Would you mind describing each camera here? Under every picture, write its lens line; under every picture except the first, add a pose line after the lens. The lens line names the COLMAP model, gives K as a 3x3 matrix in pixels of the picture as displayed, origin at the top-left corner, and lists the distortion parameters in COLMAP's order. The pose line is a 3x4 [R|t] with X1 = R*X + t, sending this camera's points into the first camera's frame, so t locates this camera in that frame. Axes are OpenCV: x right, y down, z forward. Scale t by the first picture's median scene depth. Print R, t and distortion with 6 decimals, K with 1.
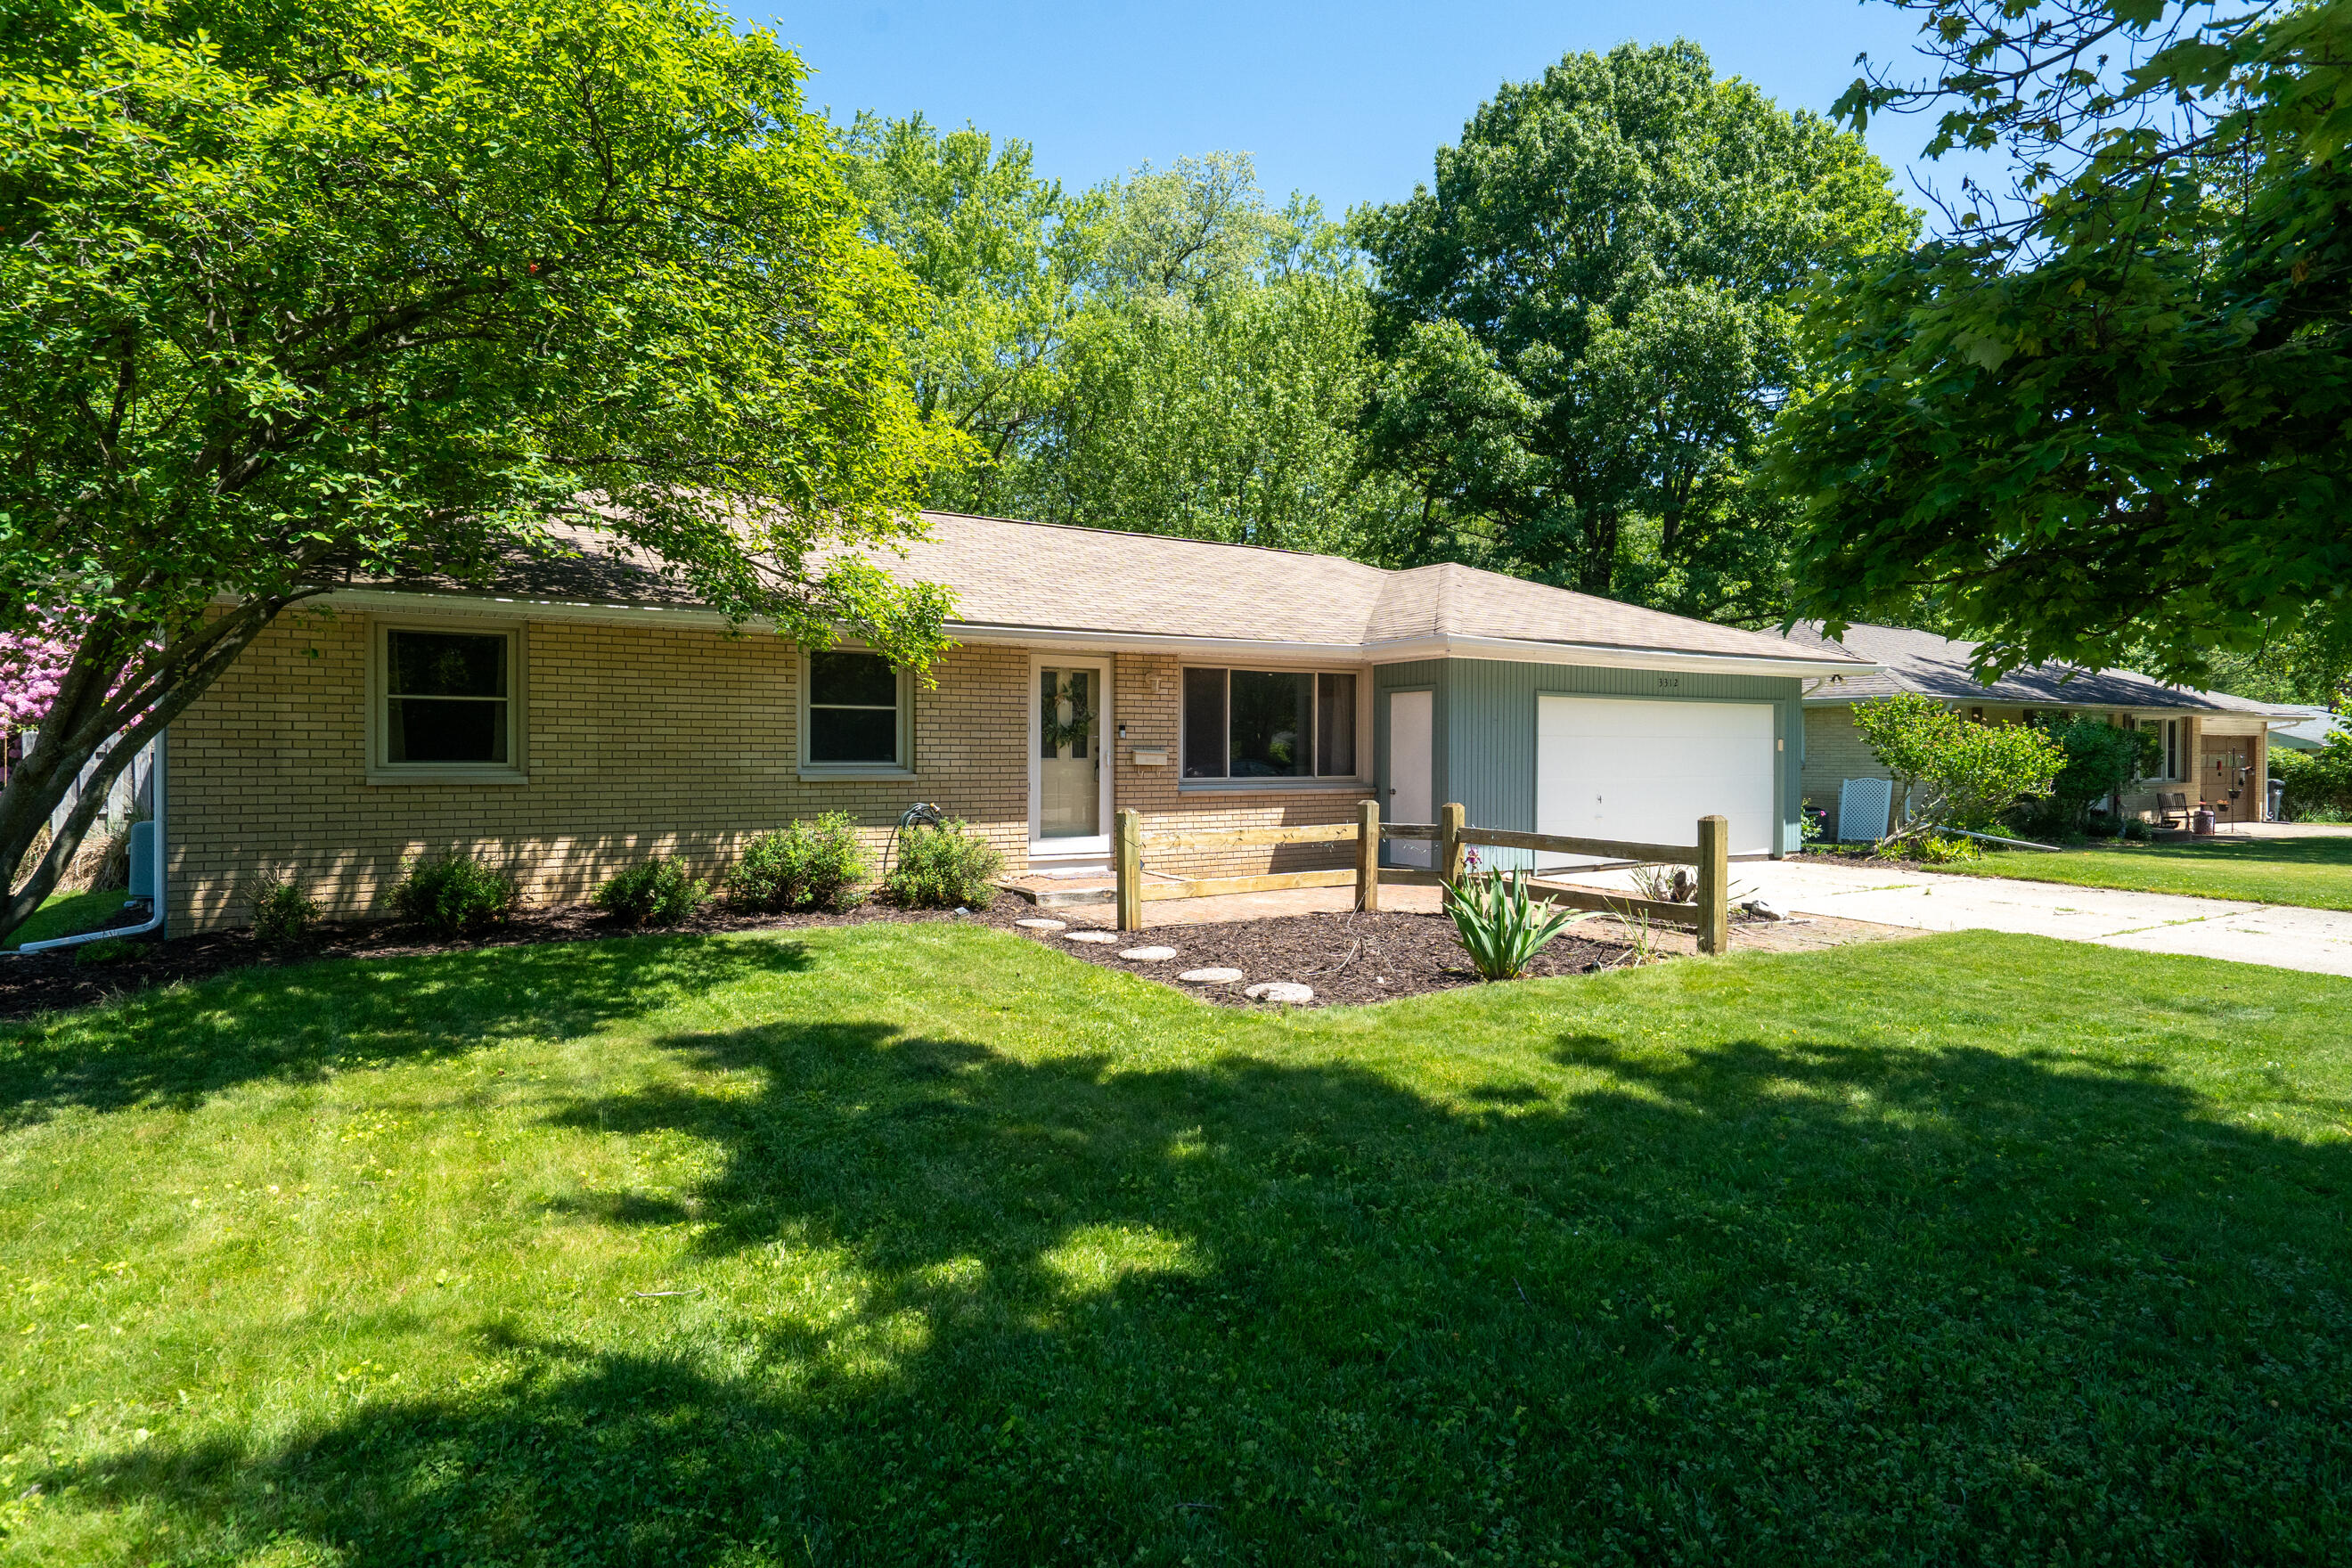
lens RADIAL K [[1269.6, 0, 1176.0], [0, 1269.6, 784.0], [0, 0, 1]] dist [-0.002975, -0.000343]
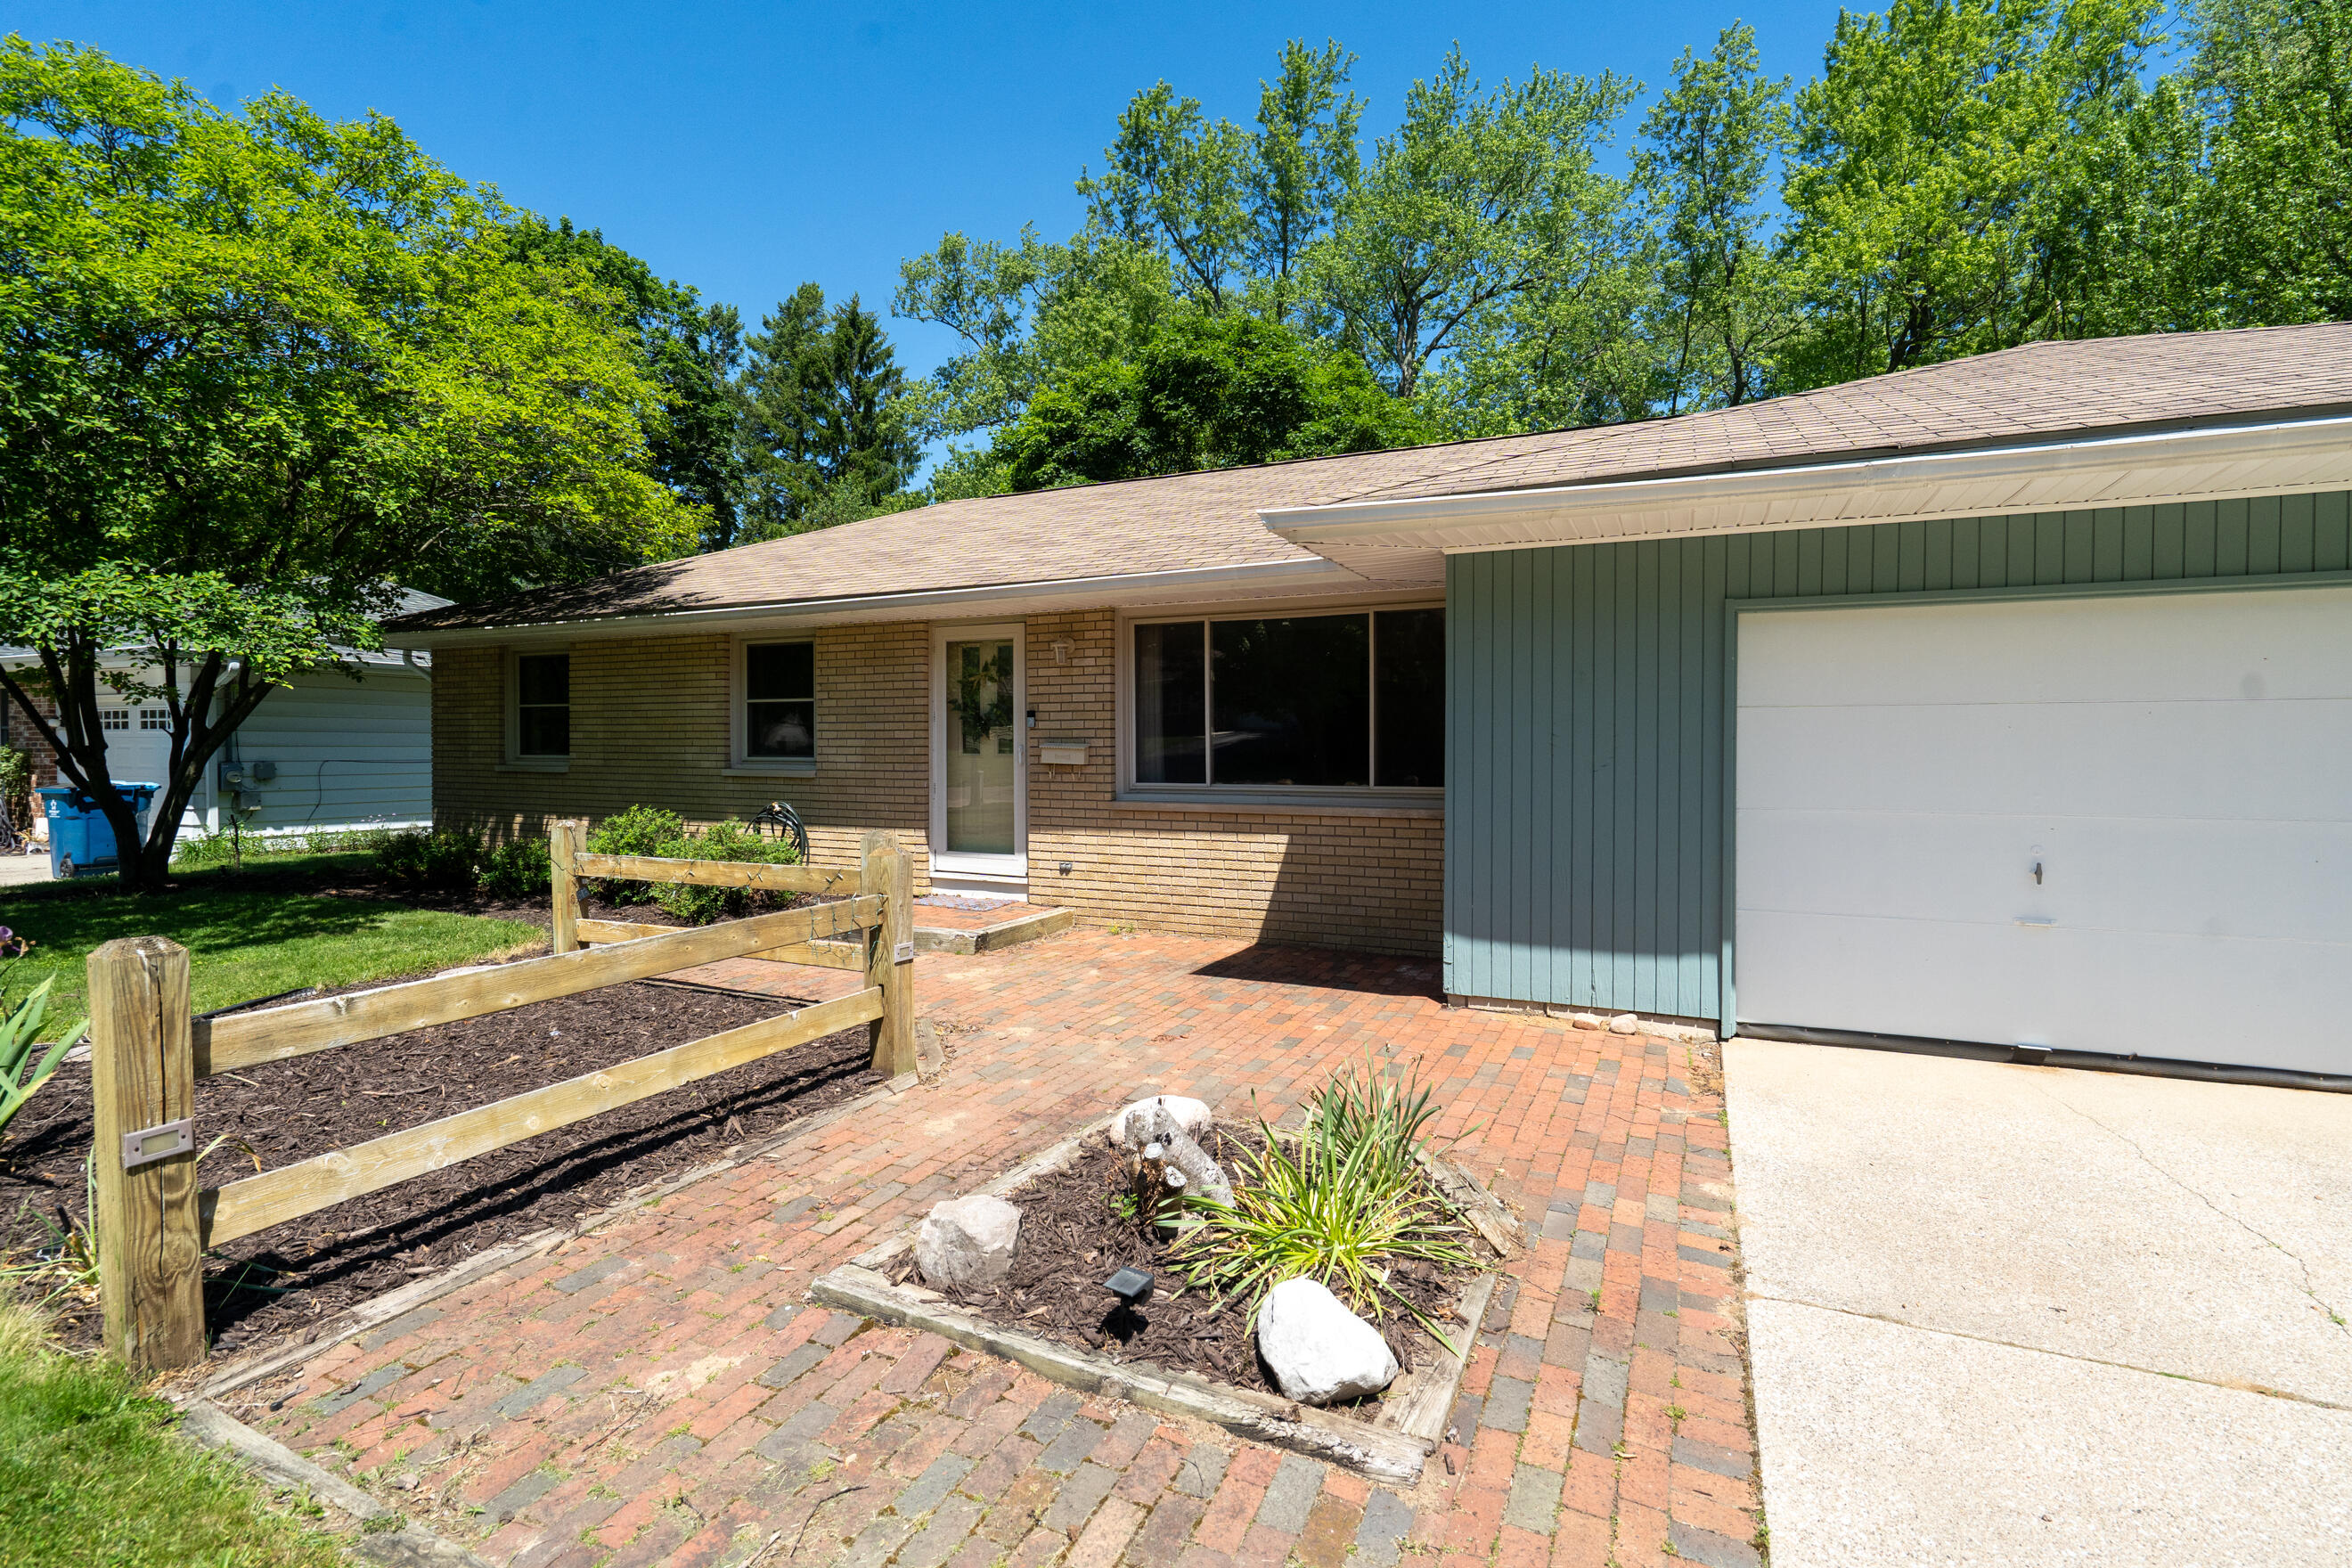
lens RADIAL K [[1100.1, 0, 1177.2], [0, 1100.1, 756.8], [0, 0, 1]] dist [0.004841, 0.001255]
pose [[0.534165, 0.007430, -0.845348, 0.410045], [-0.021671, 0.999753, -0.004907, -0.012915], [0.845103, 0.020941, 0.534194, 0.534263]]
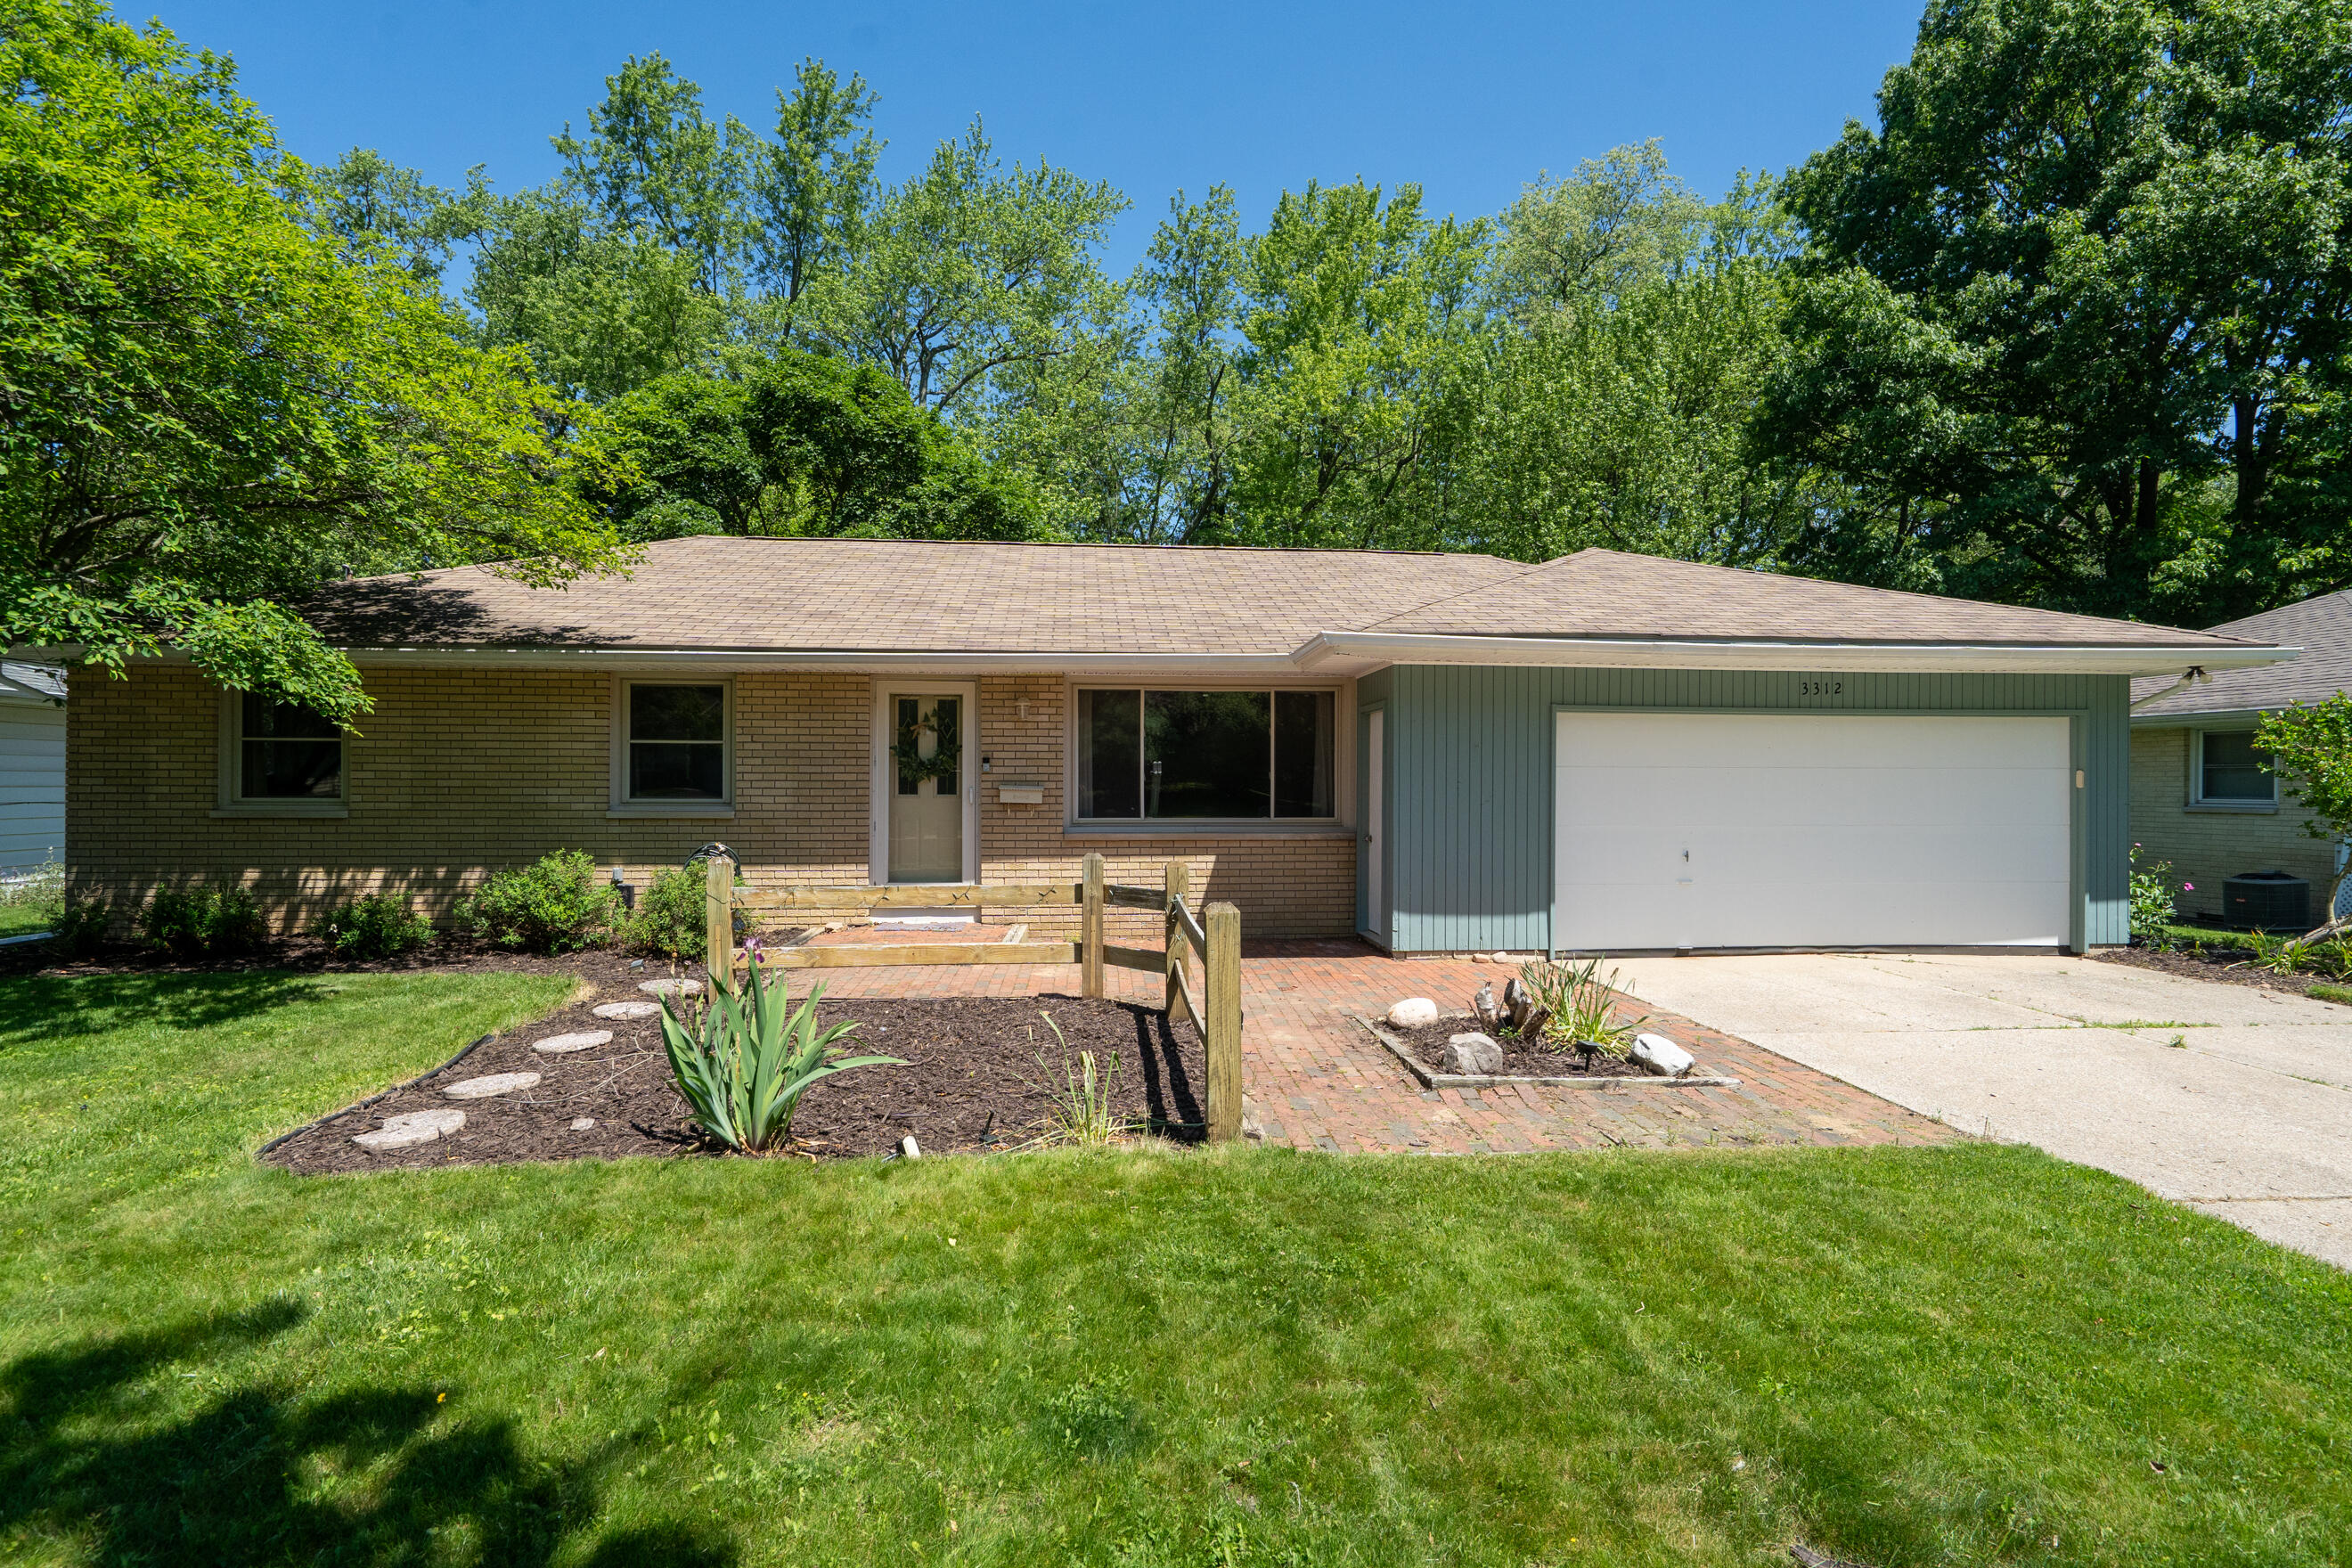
lens RADIAL K [[1166.0, 0, 1176.0], [0, 1166.0, 784.0], [0, 0, 1]] dist [0.007038, -0.000165]
pose [[0.892682, -0.000152, -0.450686, 0.323903], [-0.012782, 0.999589, -0.025655, -0.006606], [0.450505, 0.028662, 0.892314, 0.248844]]
